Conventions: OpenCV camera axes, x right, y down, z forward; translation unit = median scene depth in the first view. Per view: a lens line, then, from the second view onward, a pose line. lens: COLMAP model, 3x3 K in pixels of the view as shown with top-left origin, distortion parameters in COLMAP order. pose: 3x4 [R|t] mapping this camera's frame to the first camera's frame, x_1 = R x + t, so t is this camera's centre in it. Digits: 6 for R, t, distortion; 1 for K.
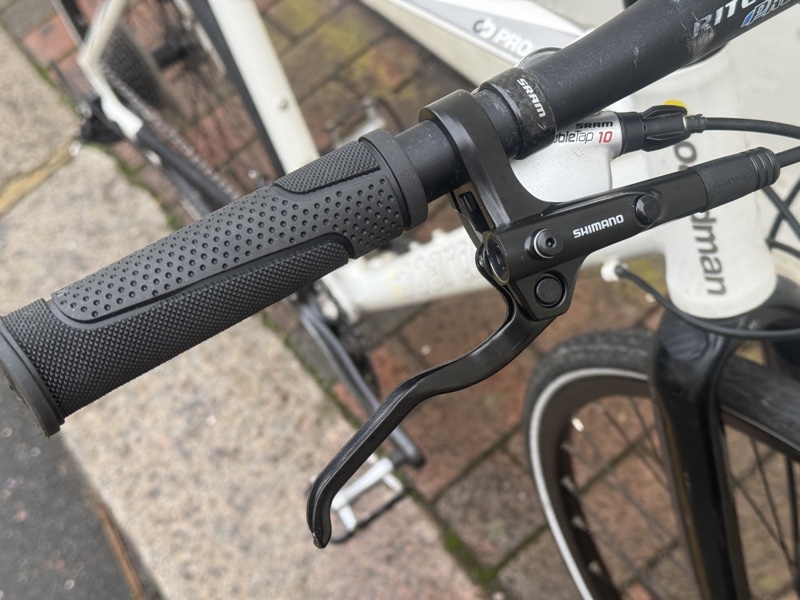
lens RADIAL K [[1128.1, 0, 402.1], [0, 1128.1, 291.7], [0, 0, 1]] dist [0.131758, 0.000000]
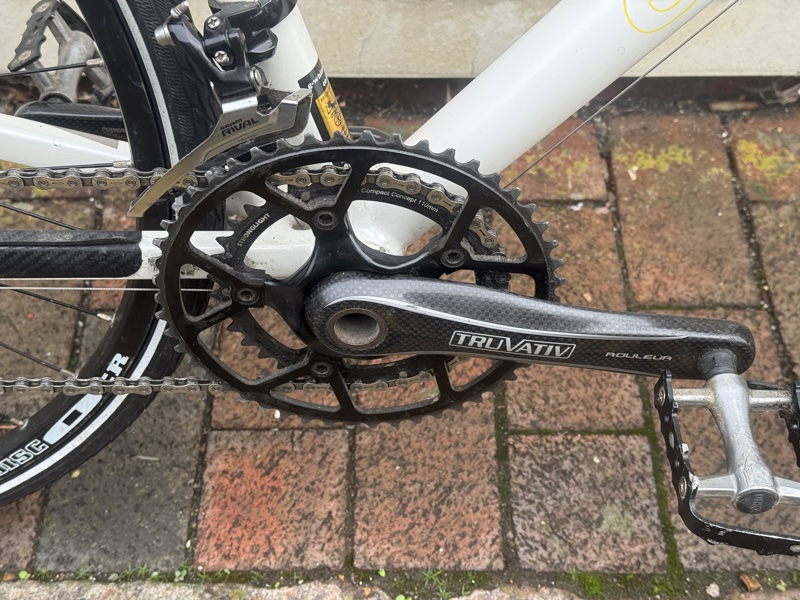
lens RADIAL K [[1128.1, 0, 394.9], [0, 1128.1, 283.1], [0, 0, 1]] dist [0.131758, 0.000000]
pose [[0.583251, -0.441385, 0.681908, -0.817601], [0.570315, 0.820292, 0.043155, 0.020944], [-0.578412, 0.363732, 0.730164, 1.347006]]
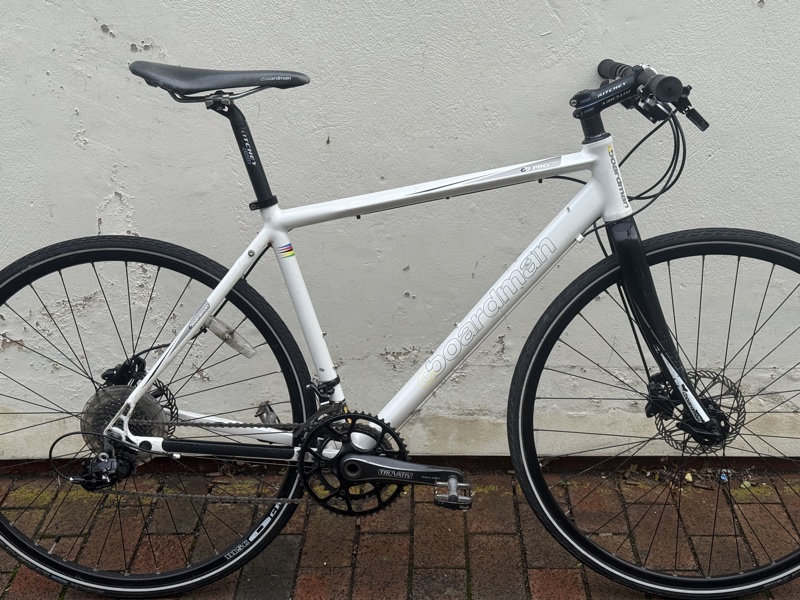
lens RADIAL K [[1128.1, 0, 403.5], [0, 1128.1, 302.6], [0, 0, 1]] dist [0.131758, 0.000000]
pose [[0.604652, -0.050535, 0.794885, -2.942675], [0.560683, 0.735831, -0.379719, 1.160353], [-0.565712, 0.675277, 0.473256, -0.065714]]
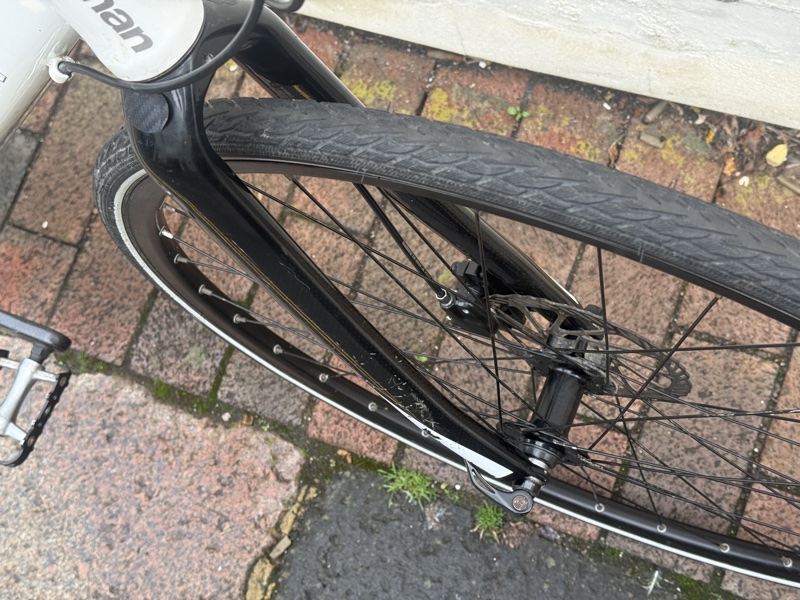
lens RADIAL K [[1128.1, 0, 407.4], [0, 1128.1, 300.4], [0, 0, 1]] dist [0.131758, 0.000000]
pose [[0.860108, -0.470221, 0.197755, 0.185577], [0.425960, 0.875348, 0.228745, 0.057098], [-0.280665, -0.112510, 0.953189, 0.081392]]
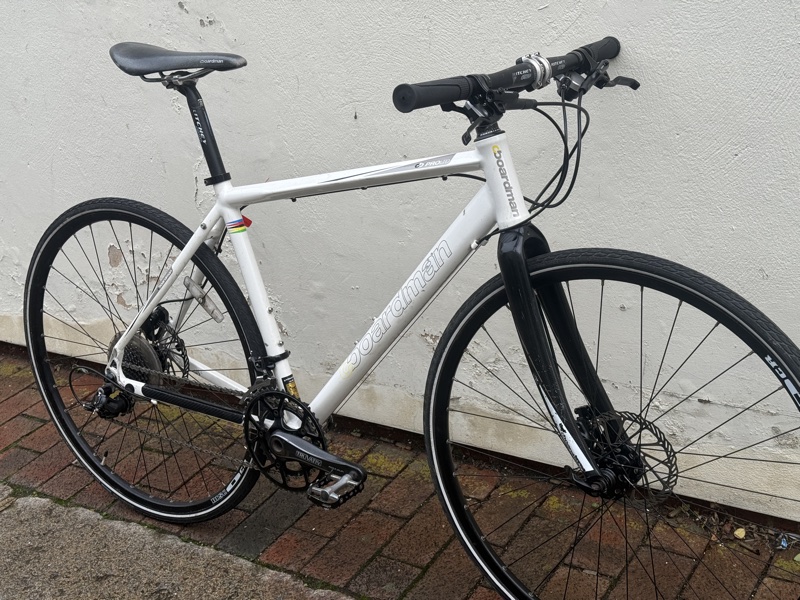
lens RADIAL K [[1128.1, 0, 394.0], [0, 1128.1, 295.4], [0, 0, 1]] dist [0.131758, 0.000000]
pose [[0.936649, 0.005222, 0.350230, -1.115778], [0.200698, 0.811475, -0.548844, 1.805884], [-0.287069, 0.584364, 0.759019, -1.119584]]
